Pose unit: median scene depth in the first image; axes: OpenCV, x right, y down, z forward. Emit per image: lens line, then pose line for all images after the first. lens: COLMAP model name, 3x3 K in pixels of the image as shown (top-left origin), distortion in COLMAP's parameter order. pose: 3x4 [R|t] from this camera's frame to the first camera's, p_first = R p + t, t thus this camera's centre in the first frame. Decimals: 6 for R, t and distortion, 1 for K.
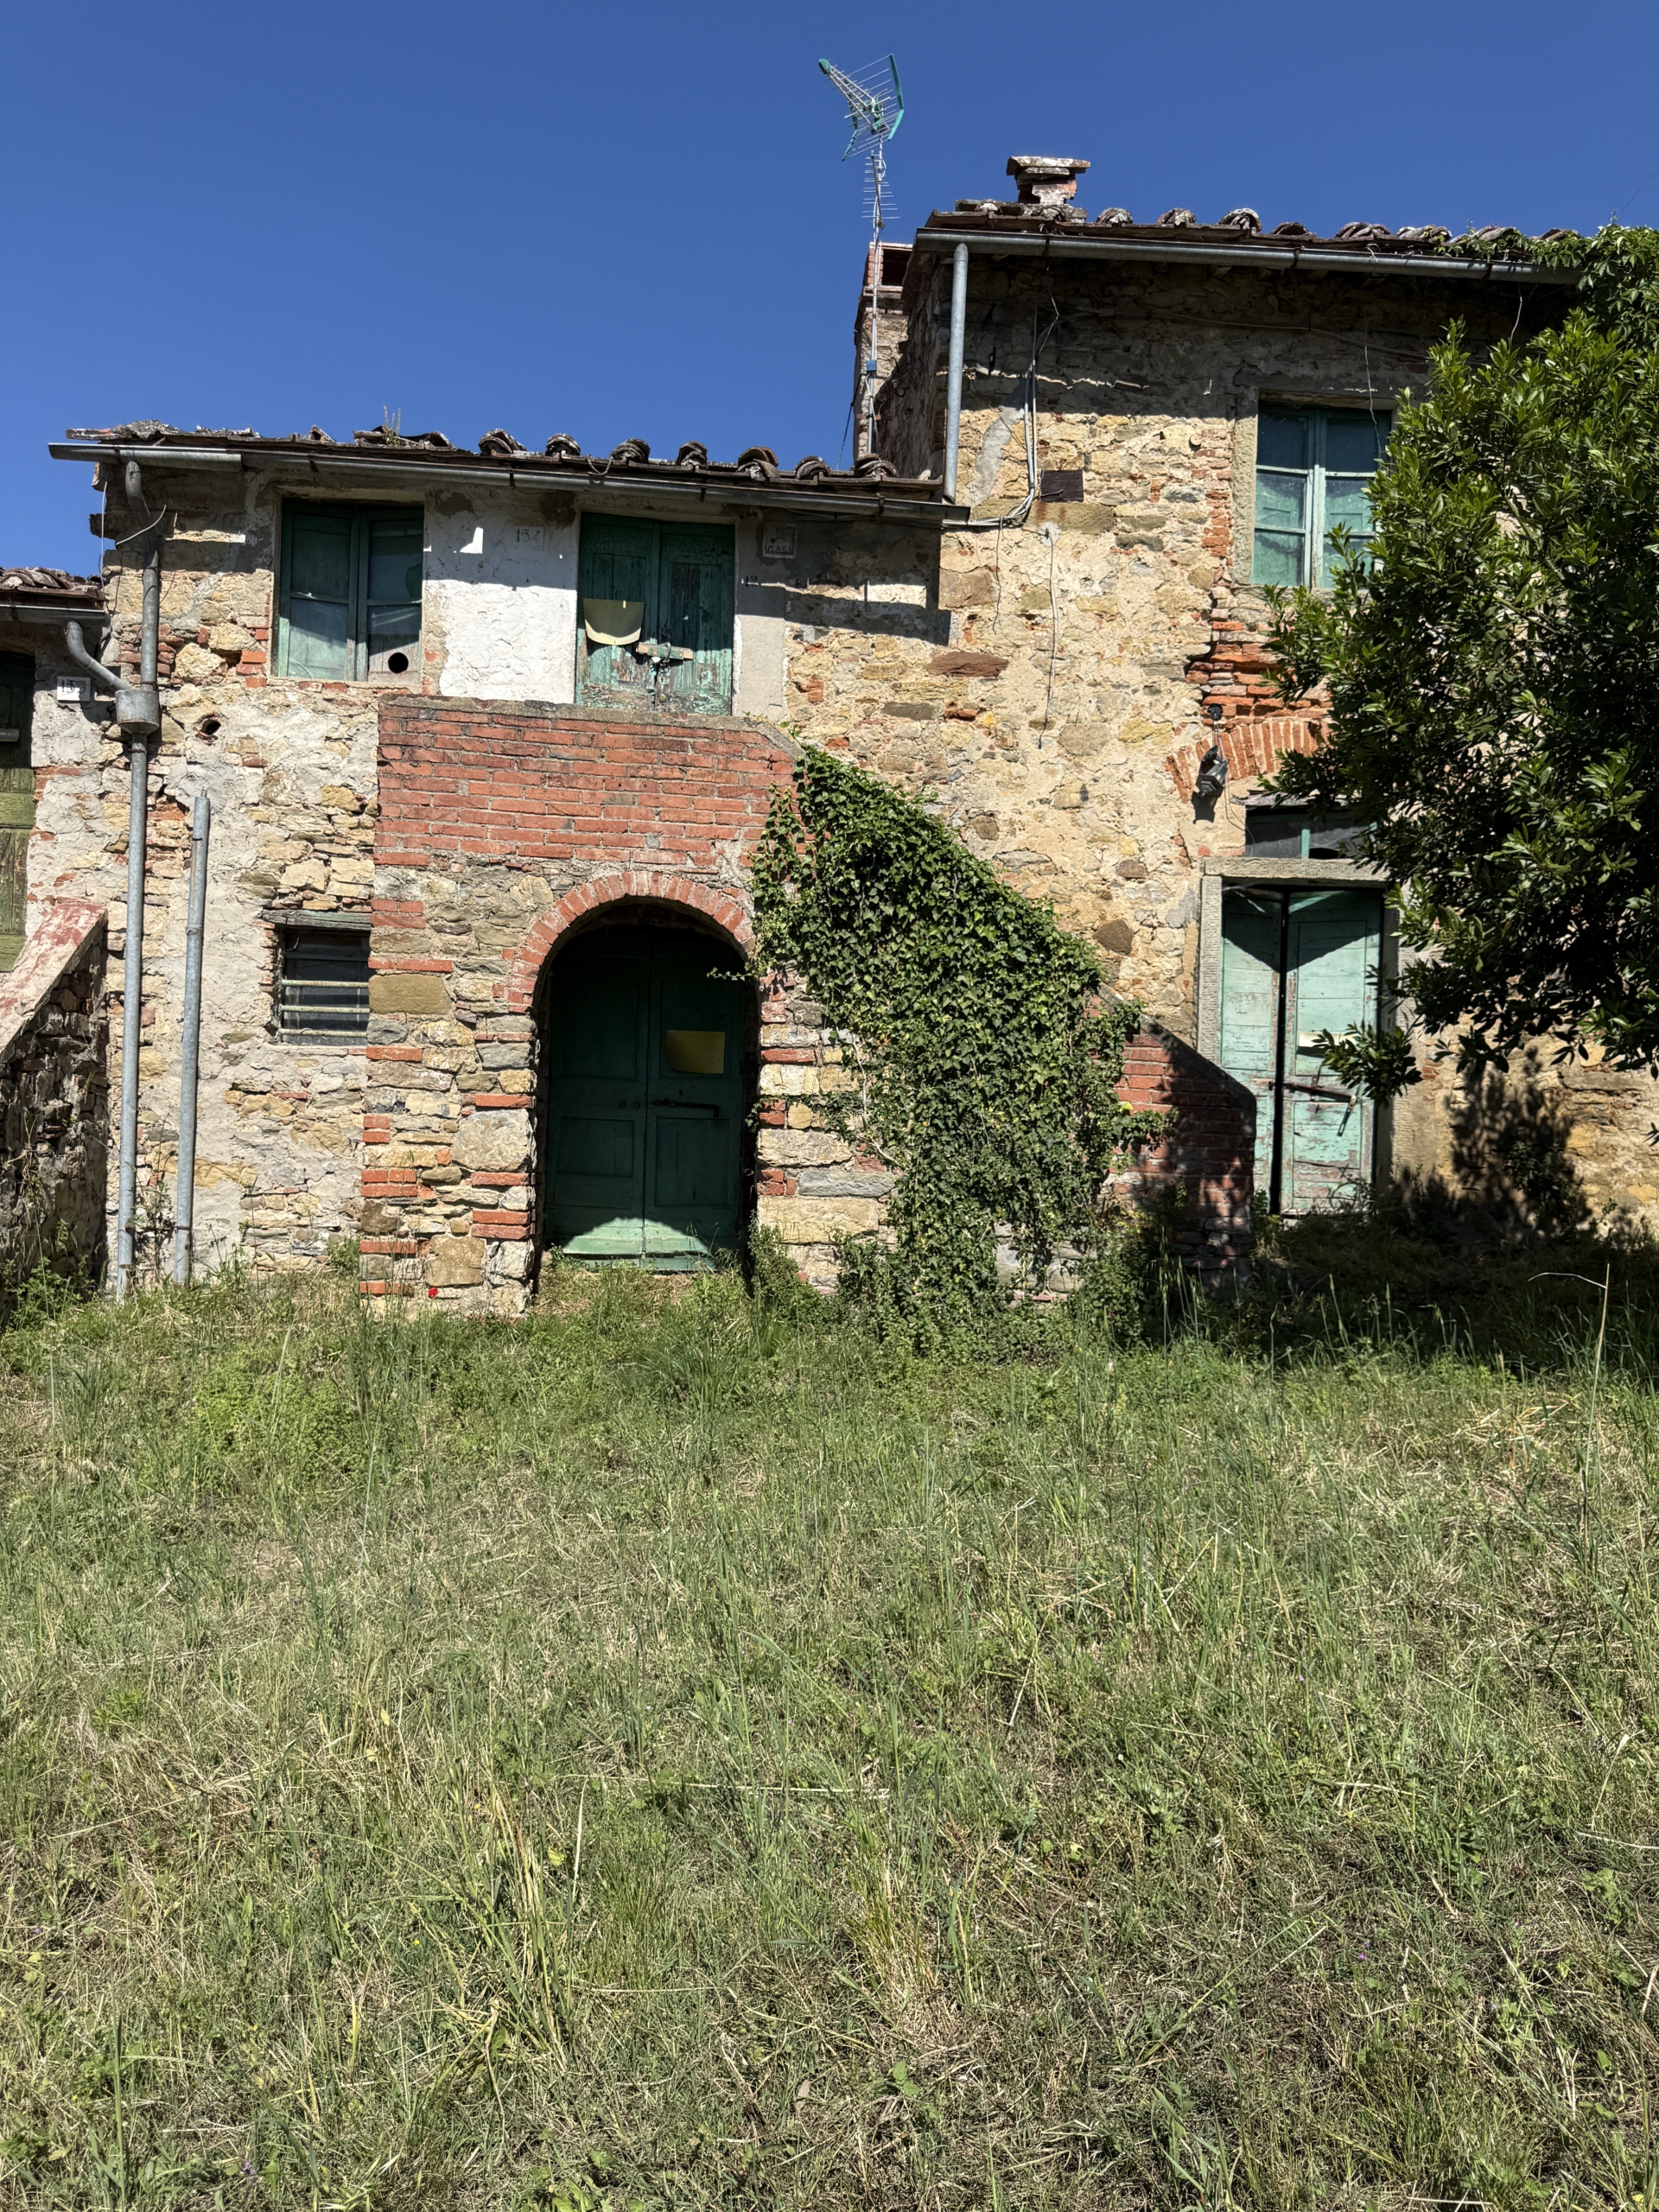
lens RADIAL K [[1581.5, 0, 852.0], [0, 1581.5, 1123.4], [0, 0, 1]] dist [0.046208, -0.057822]
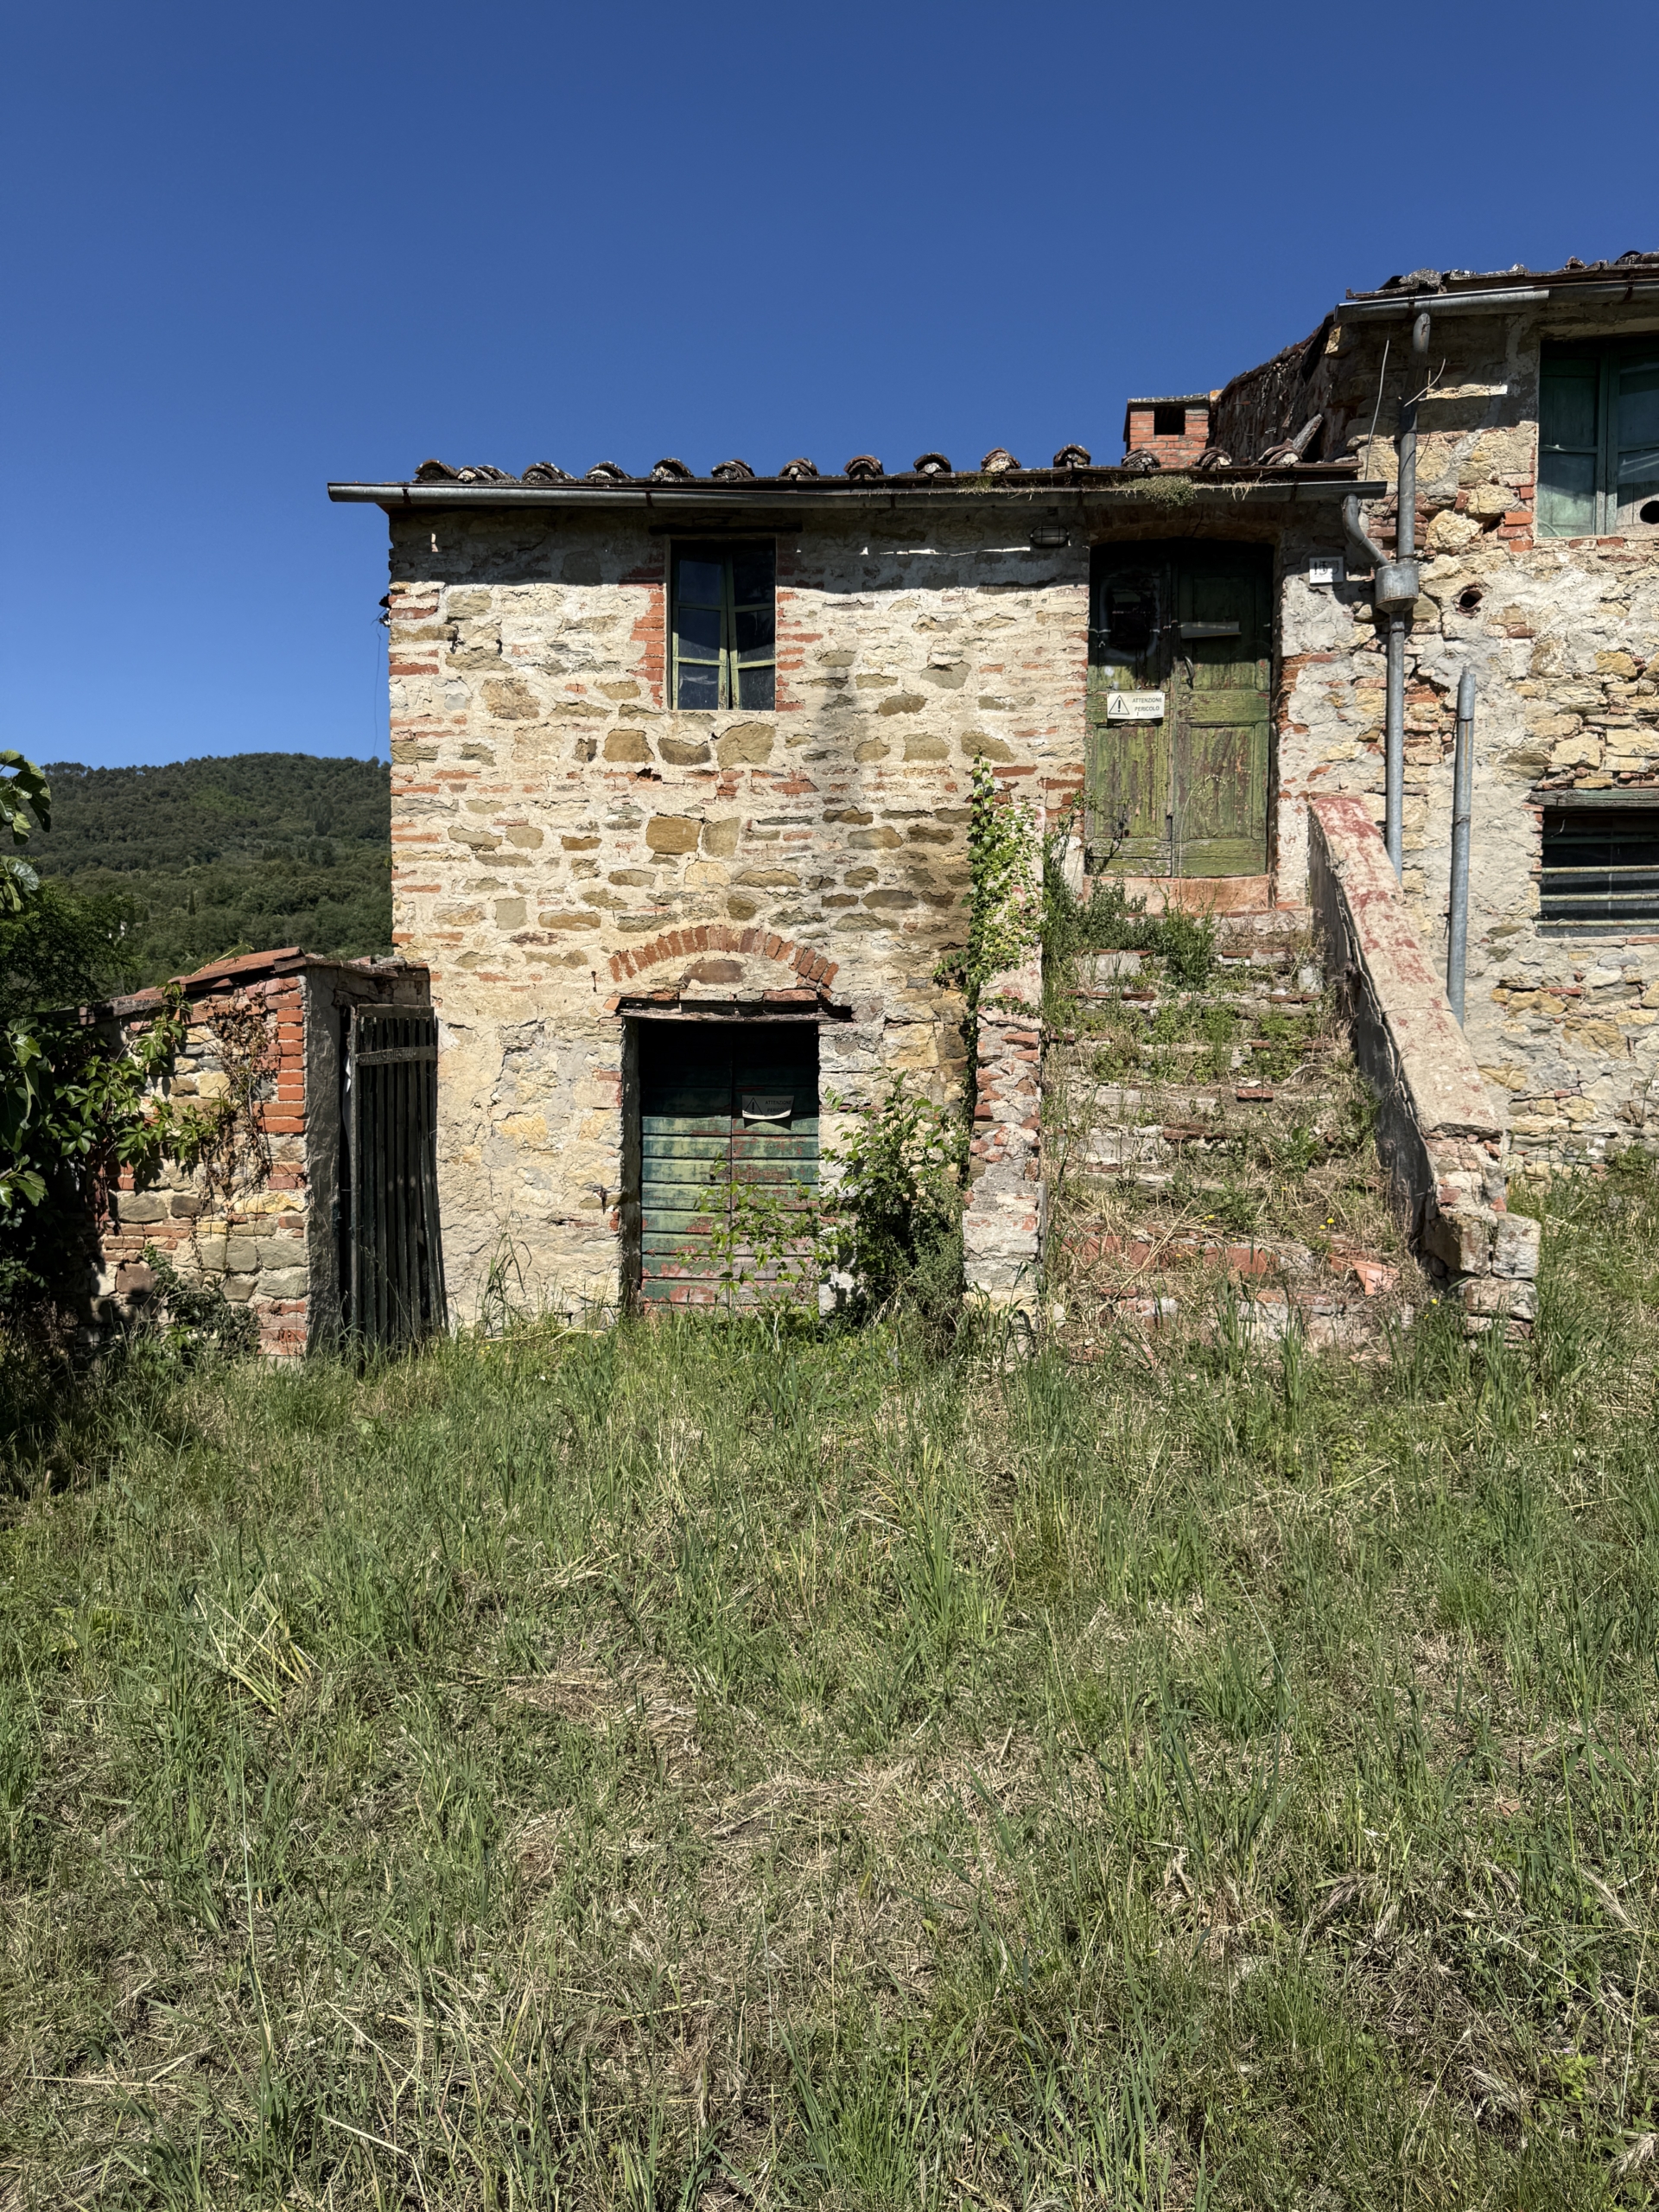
lens RADIAL K [[1581.5, 0, 809.6], [0, 1581.5, 1128.6], [0, 0, 1]] dist [0.046208, -0.057822]
pose [[0.975085, -0.016488, -0.221219, -0.577380], [0.023852, 0.999245, 0.030656, 0.023261], [0.220547, -0.035169, 0.974742, -0.005306]]
